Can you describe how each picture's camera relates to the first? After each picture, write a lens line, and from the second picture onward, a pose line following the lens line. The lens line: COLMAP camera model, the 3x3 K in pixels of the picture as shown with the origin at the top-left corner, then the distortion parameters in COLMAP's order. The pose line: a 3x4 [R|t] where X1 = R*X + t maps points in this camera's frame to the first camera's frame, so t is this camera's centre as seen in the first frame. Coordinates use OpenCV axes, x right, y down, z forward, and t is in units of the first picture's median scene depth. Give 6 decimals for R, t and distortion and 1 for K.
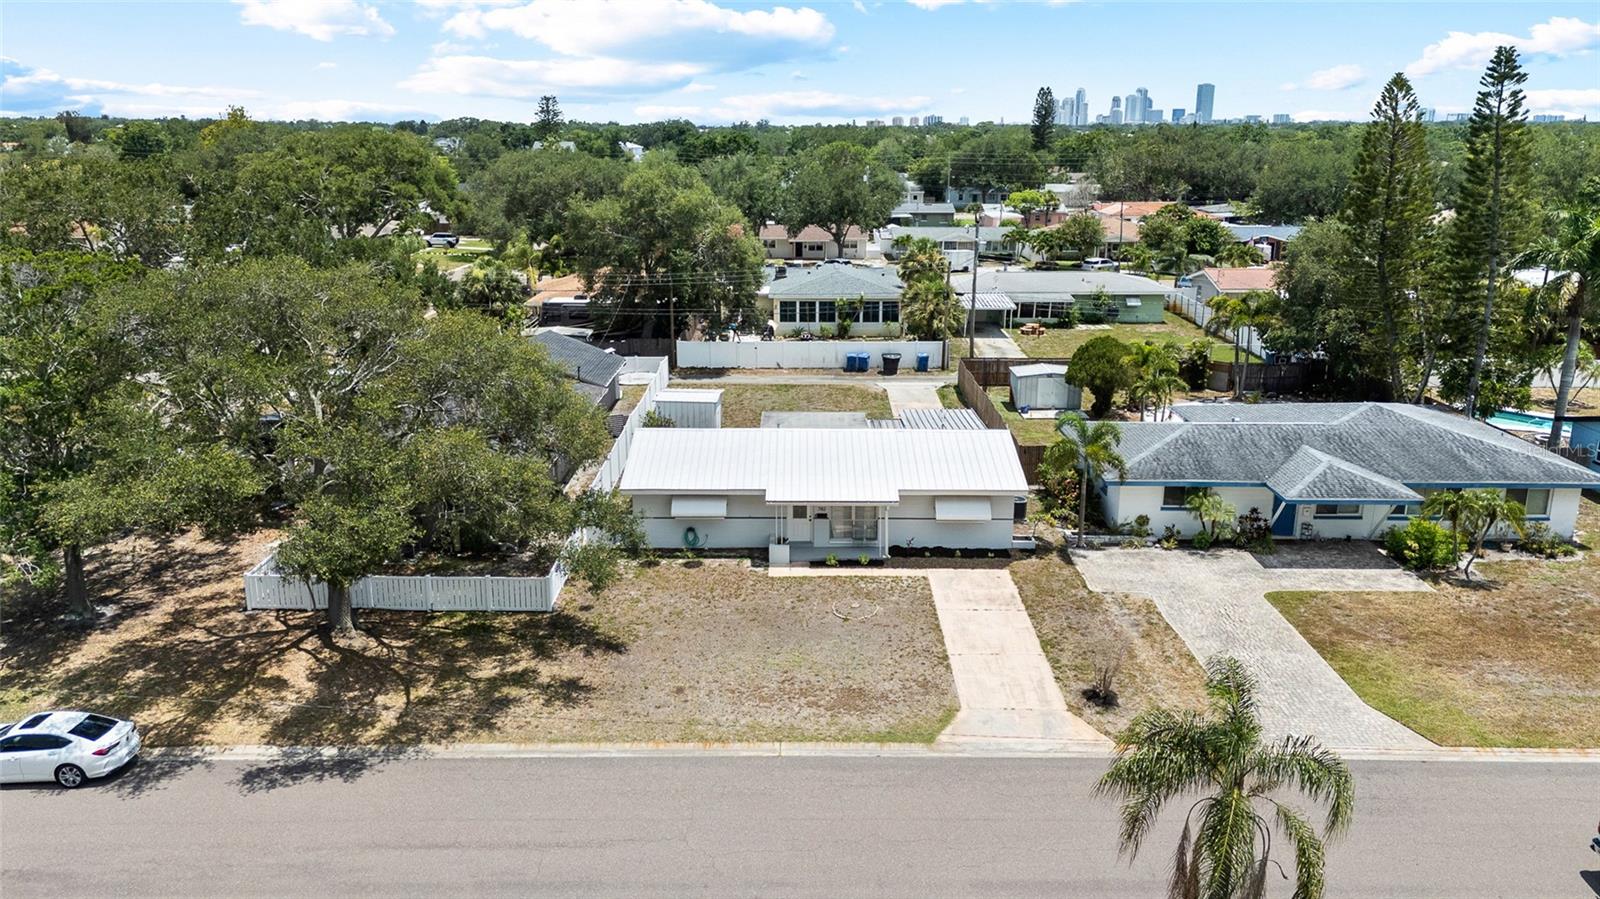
lens RADIAL K [[1115.5, 0, 809.1], [0, 1115.5, 449.1], [0, 0, 1]] dist [0.014131, -0.014190]
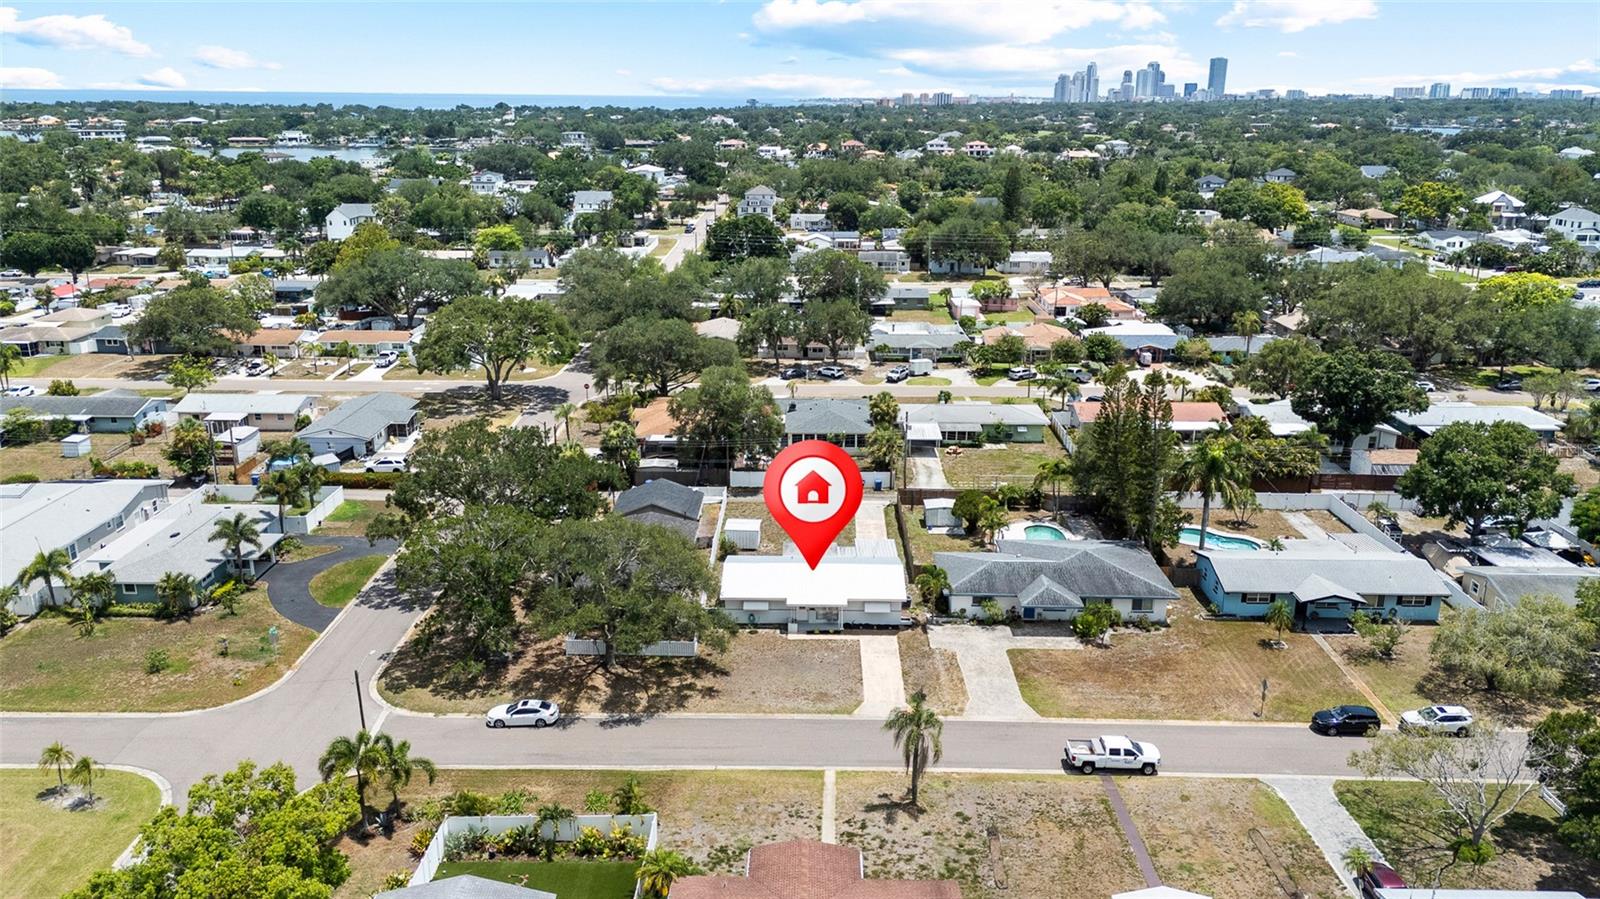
lens RADIAL K [[1115.5, 0, 790.2], [0, 1115.5, 447.3], [0, 0, 1]] dist [0.014131, -0.014190]
pose [[0.999671, 0.002974, -0.025469, 0.023335], [-0.002347, 0.999694, 0.024606, -0.316243], [0.025535, -0.024538, 0.999373, -1.190690]]
